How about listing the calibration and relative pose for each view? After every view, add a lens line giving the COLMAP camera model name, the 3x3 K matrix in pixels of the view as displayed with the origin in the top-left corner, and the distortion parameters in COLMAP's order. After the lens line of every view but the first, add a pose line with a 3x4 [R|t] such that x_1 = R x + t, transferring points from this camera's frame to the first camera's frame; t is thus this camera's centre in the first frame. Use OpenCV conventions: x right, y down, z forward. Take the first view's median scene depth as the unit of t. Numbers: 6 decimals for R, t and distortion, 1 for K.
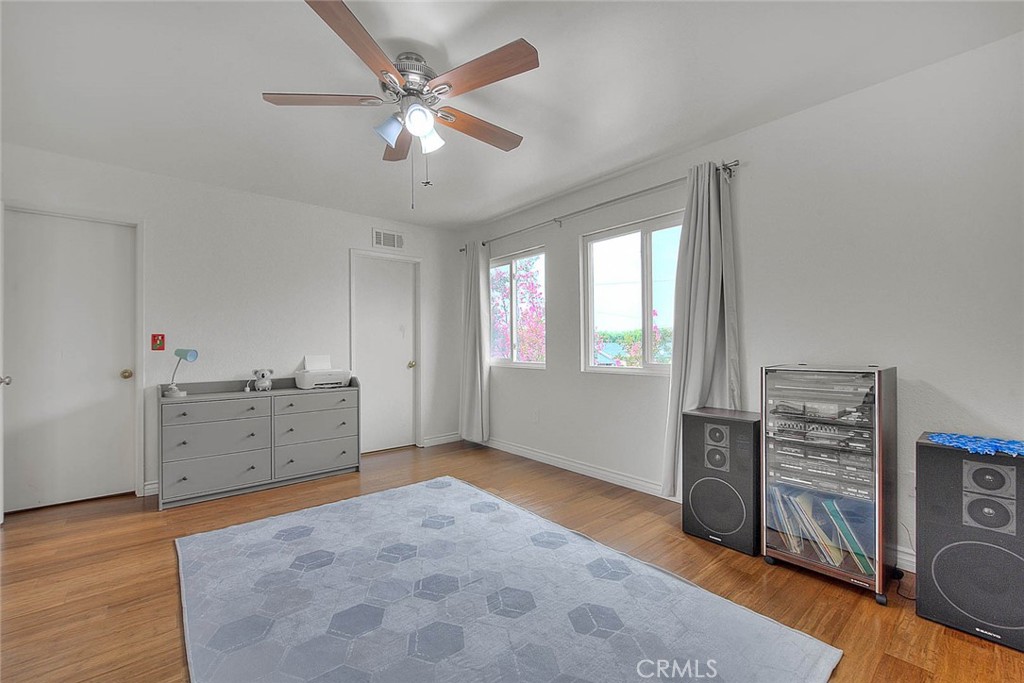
lens RADIAL K [[430.3, 0, 512.0], [0, 430.3, 341.5], [0, 0, 1]] dist [-0.004301, -0.000788]
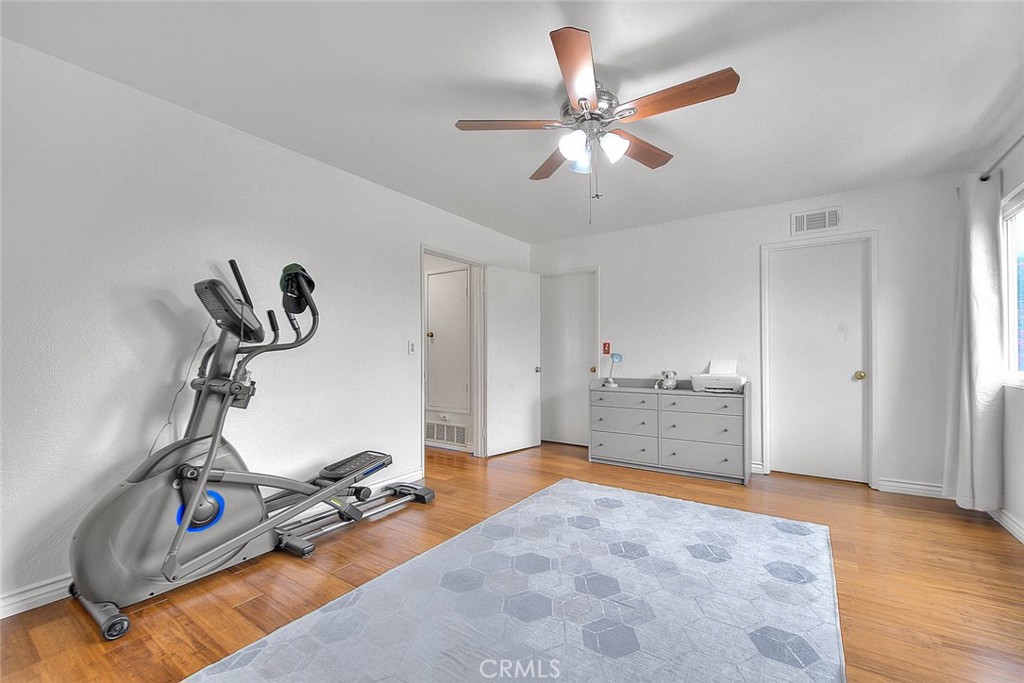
lens RADIAL K [[414.9, 0, 515.0], [0, 414.9, 346.7], [0, 0, 1]] dist [-0.000649, -0.000065]
pose [[0.268792, -0.008901, -0.963157, 0.431087], [0.012789, 0.999902, -0.005672, -0.000358], [0.963113, -0.010793, 0.268880, 0.317711]]
